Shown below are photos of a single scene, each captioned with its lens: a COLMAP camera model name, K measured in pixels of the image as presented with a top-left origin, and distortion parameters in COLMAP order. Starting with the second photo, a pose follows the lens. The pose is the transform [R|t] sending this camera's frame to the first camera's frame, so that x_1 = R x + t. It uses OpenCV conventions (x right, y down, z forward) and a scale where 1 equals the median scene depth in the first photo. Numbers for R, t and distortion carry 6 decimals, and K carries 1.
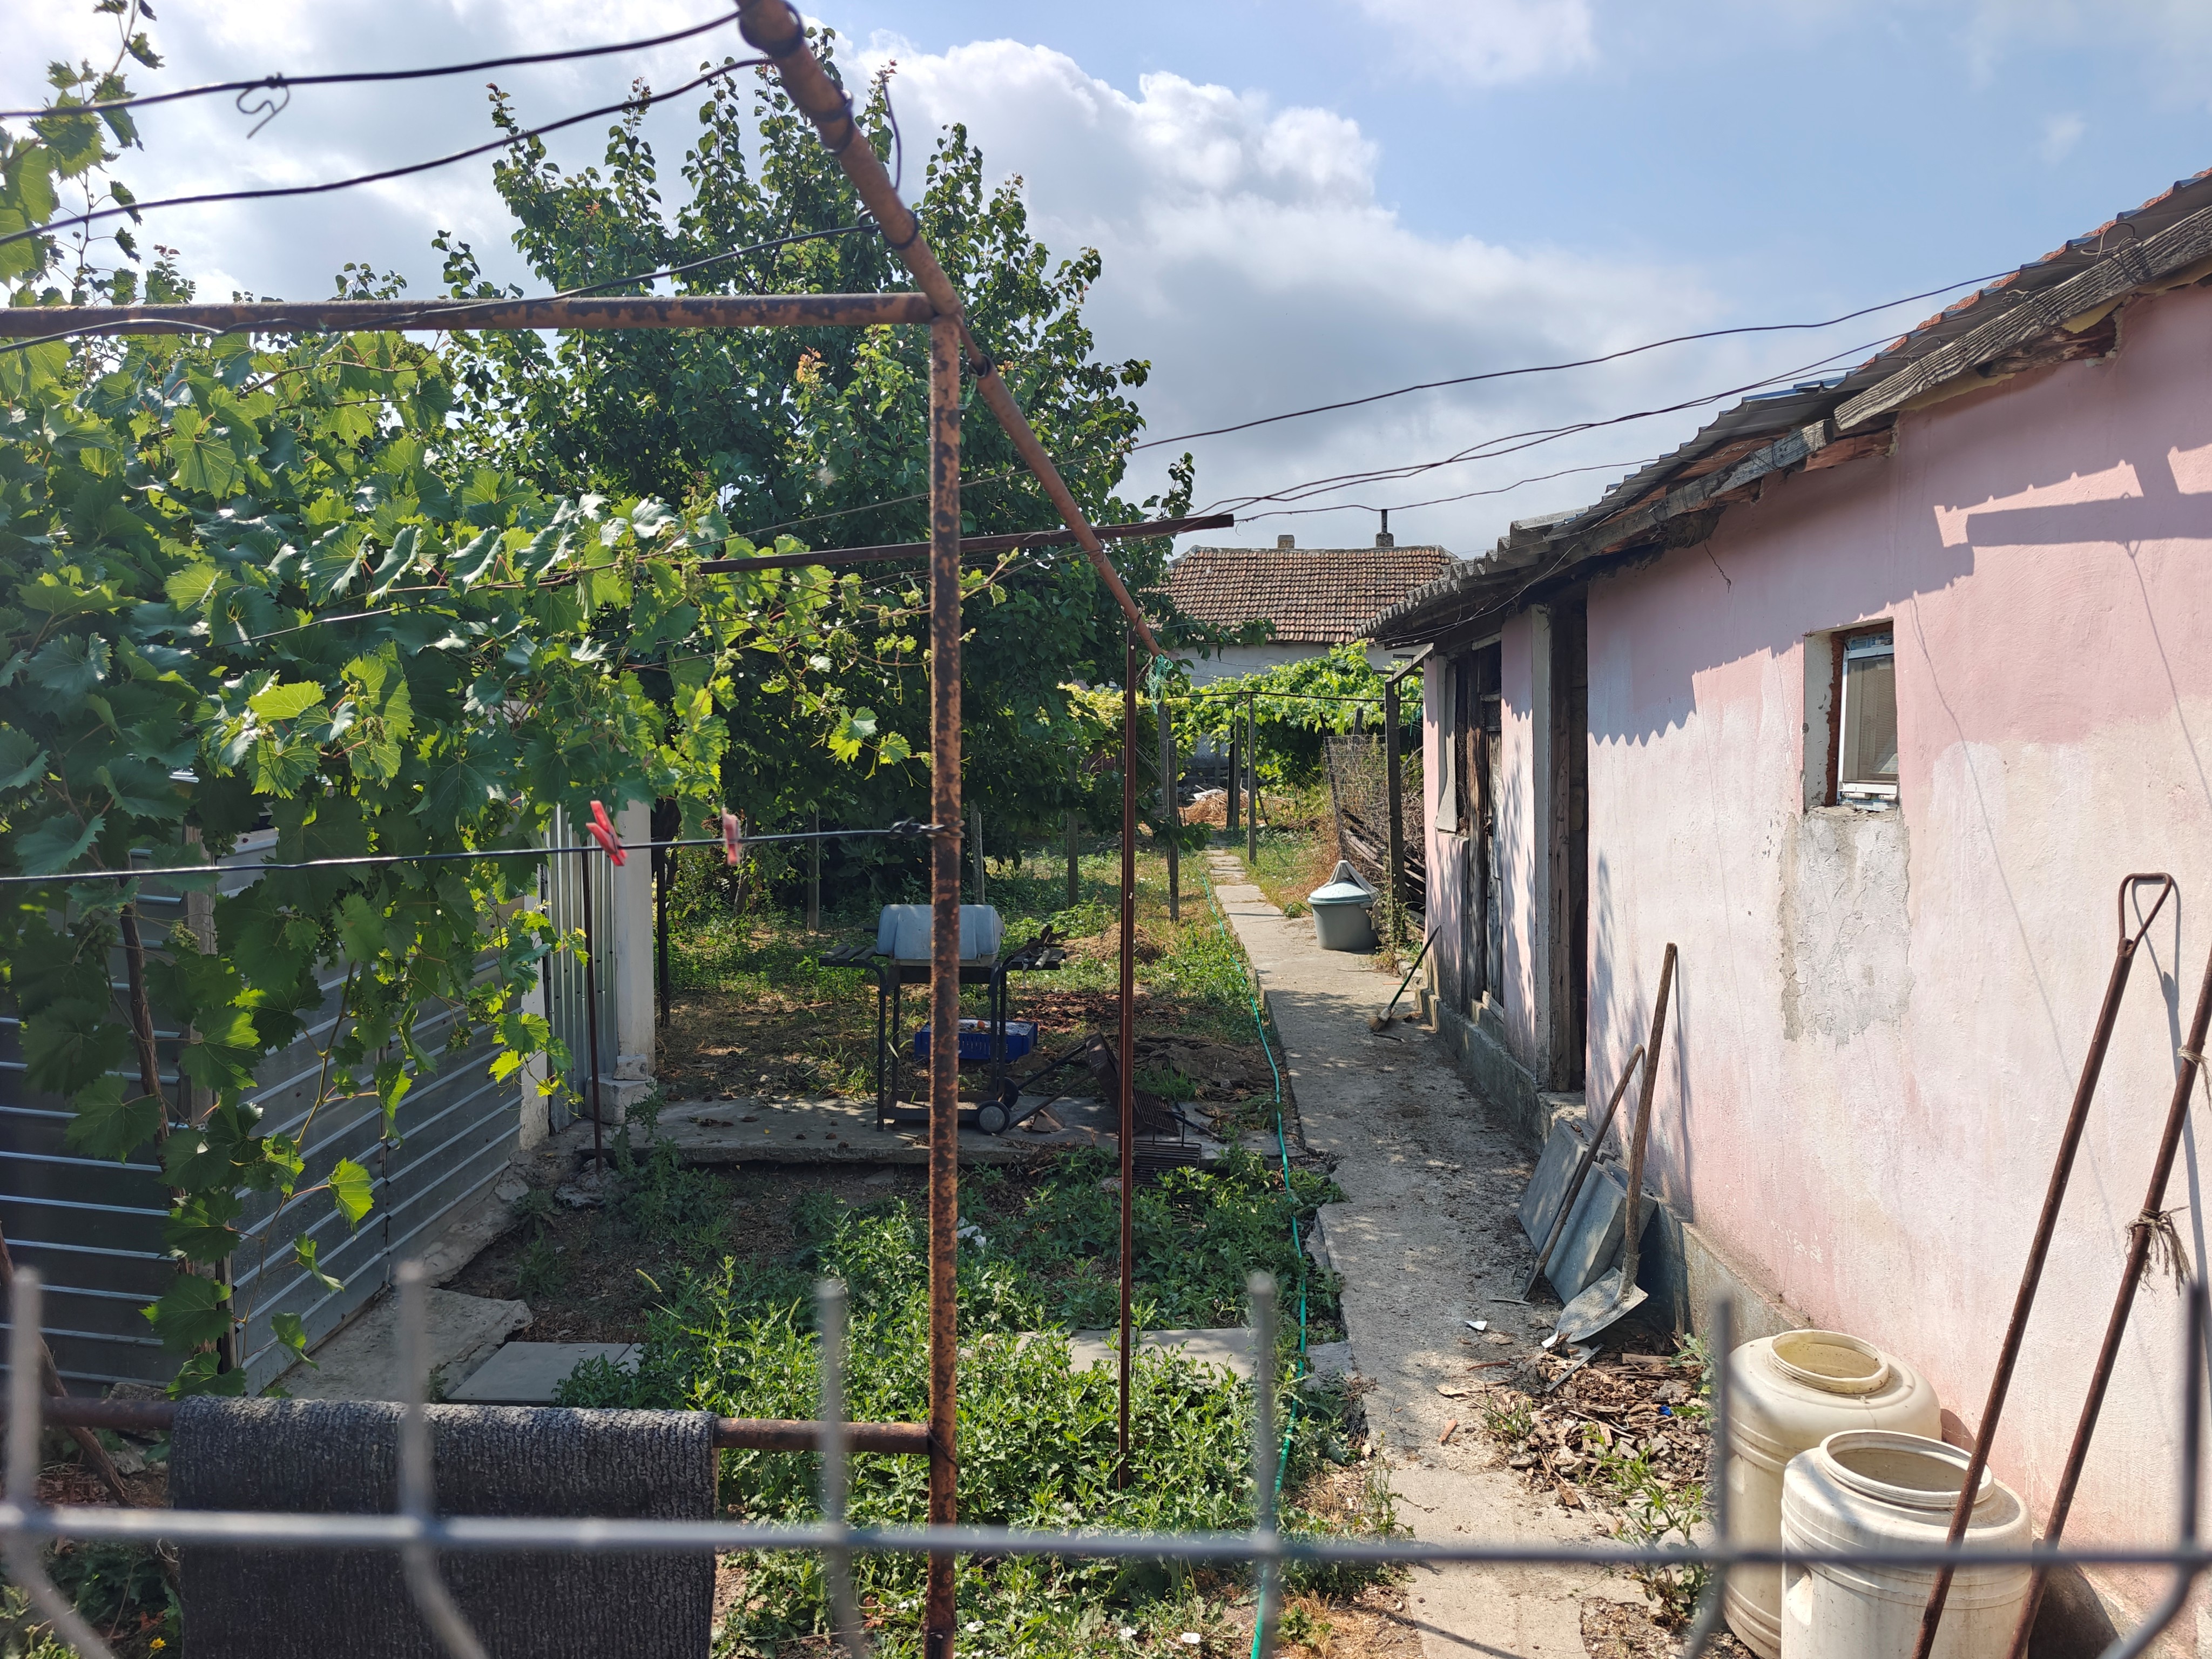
lens RADIAL K [[1498.1, 0, 1106.2], [0, 1498.1, 822.3], [0, 0, 1]] dist [0.005875, 0.000142]
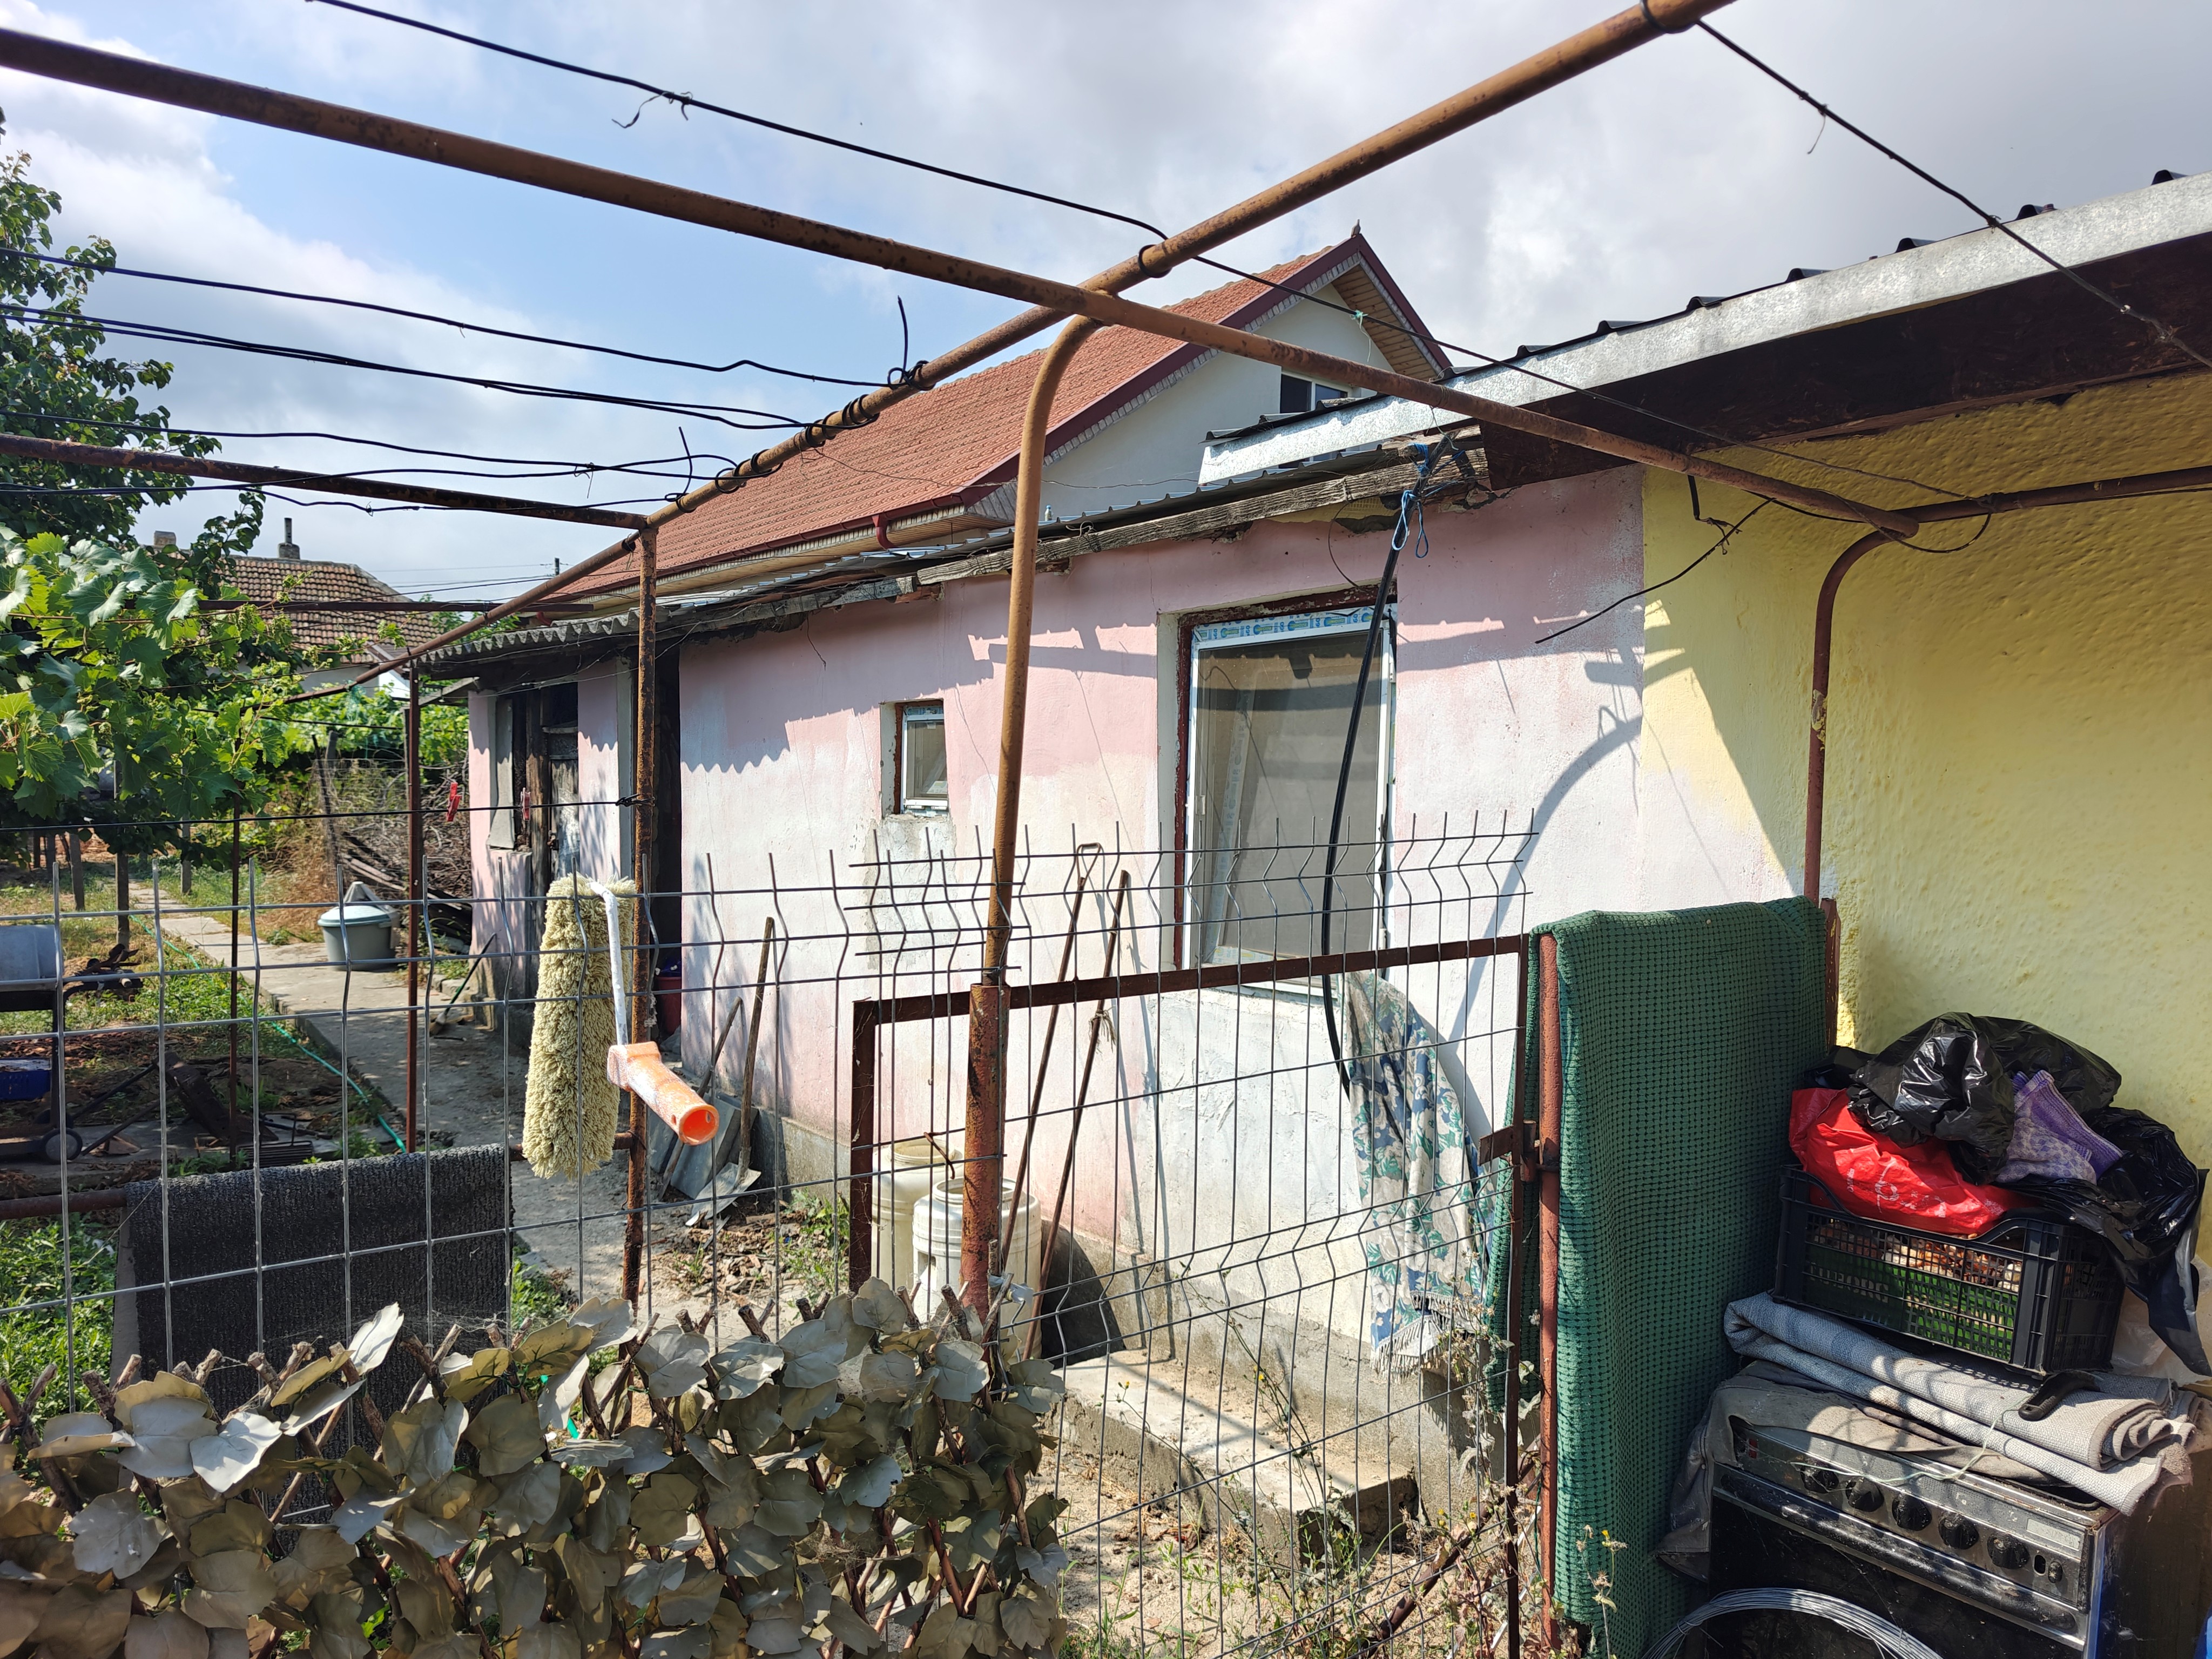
lens RADIAL K [[1467.0, 0, 1103.9], [0, 1467.0, 838.0], [0, 0, 1]] dist [-0.000556, -0.000461]
pose [[0.767504, -0.010702, 0.640955, -0.252079], [0.015295, 0.999882, -0.001619, 0.015122], [-0.640862, 0.011046, 0.767577, -0.232533]]
